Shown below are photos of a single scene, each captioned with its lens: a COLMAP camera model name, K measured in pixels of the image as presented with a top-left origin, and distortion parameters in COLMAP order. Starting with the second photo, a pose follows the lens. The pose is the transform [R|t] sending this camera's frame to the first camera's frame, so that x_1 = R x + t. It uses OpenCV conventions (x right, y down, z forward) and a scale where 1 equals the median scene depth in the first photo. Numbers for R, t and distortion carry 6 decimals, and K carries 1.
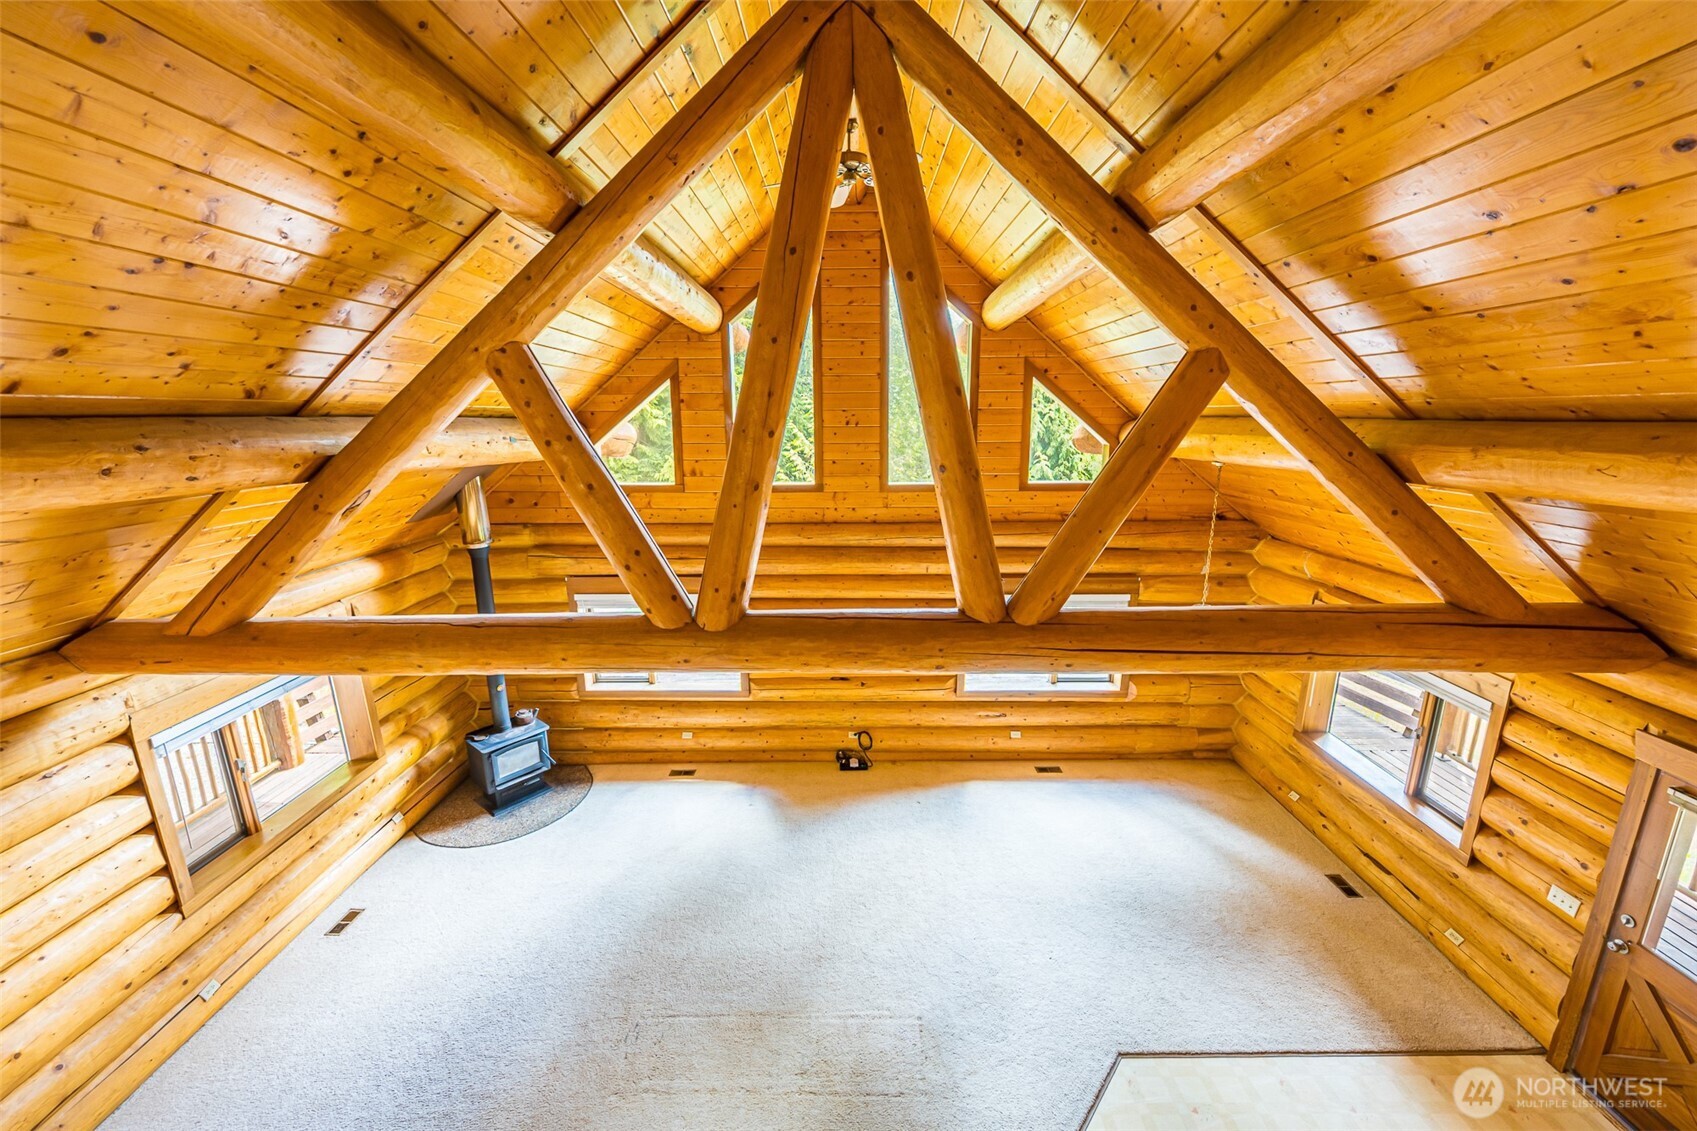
lens RADIAL K [[665.2, 0, 853.7], [0, 665.2, 571.4], [0, 0, 1]] dist [0.003316, 0.000254]
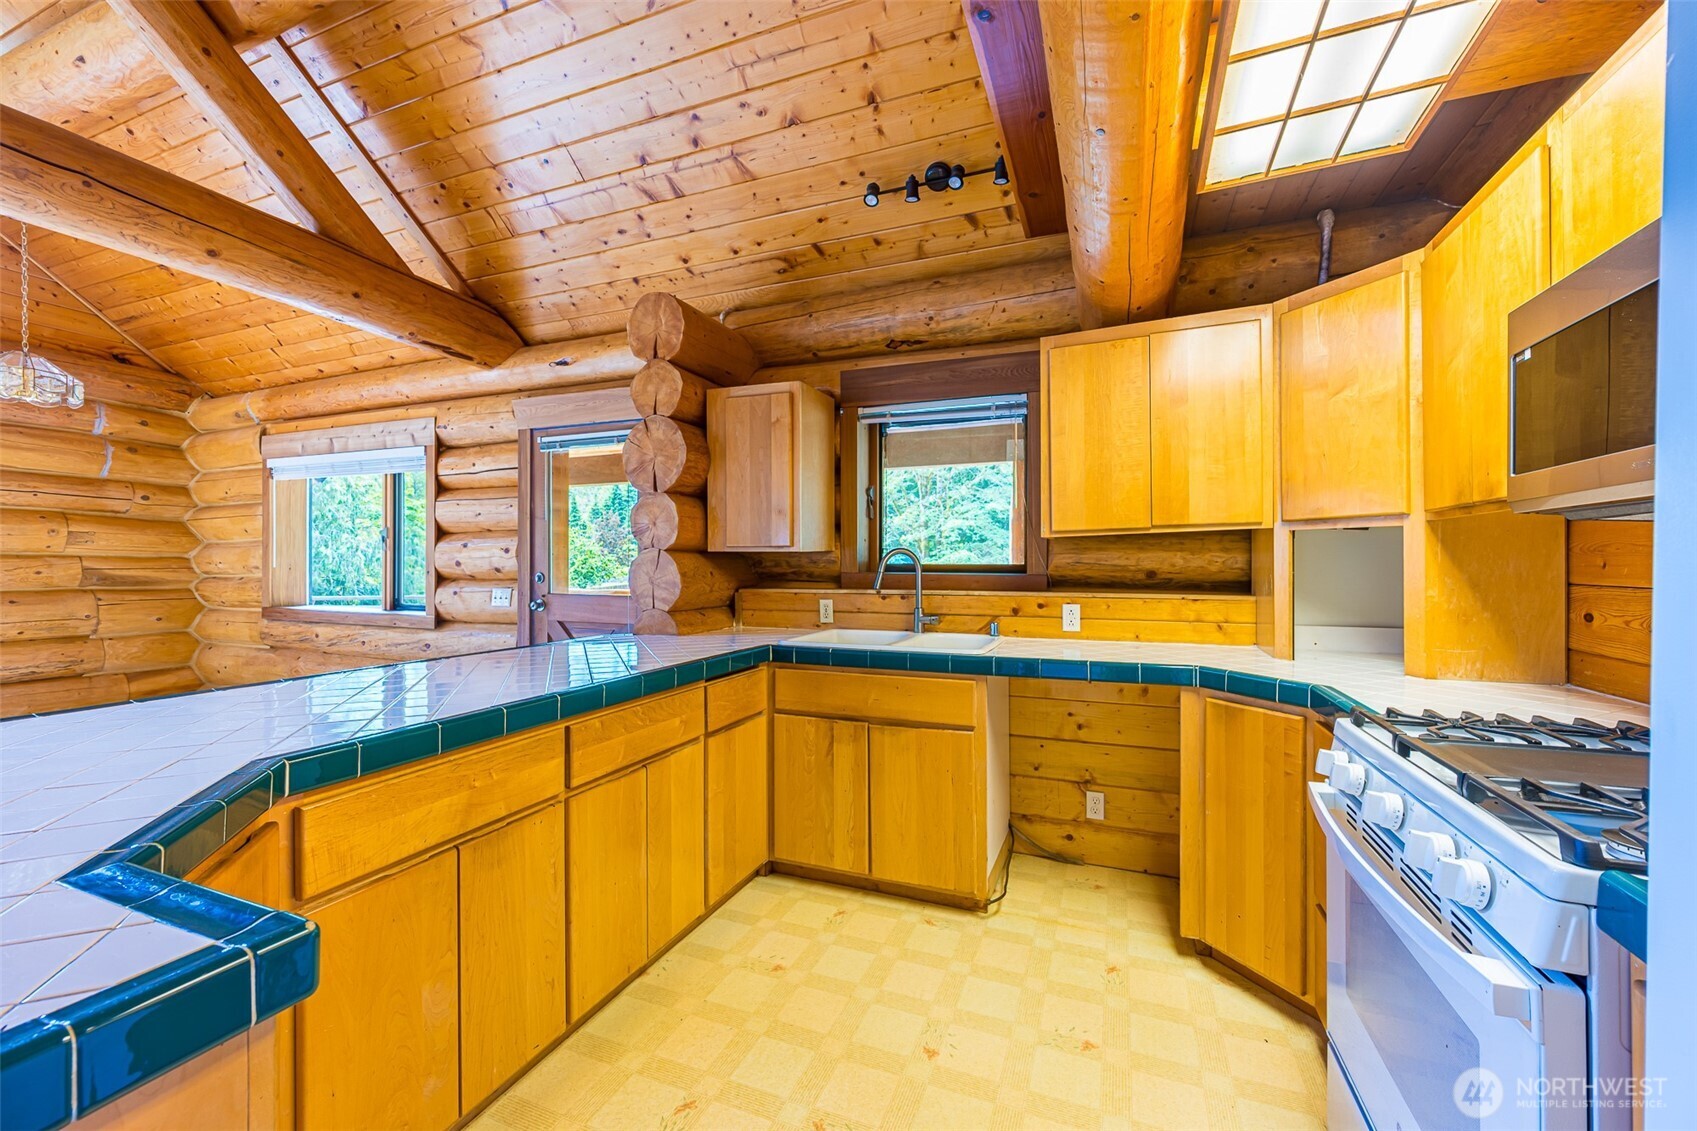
lens RADIAL K [[665.2, 0, 848.4], [0, 665.2, 559.9], [0, 0, 1]] dist [0.003316, 0.000254]
pose [[0.371761, 0.004783, 0.928316, 0.263040], [0.212460, 0.973007, -0.090097, 0.564725], [-0.903689, 0.230725, 0.360710, 0.108823]]
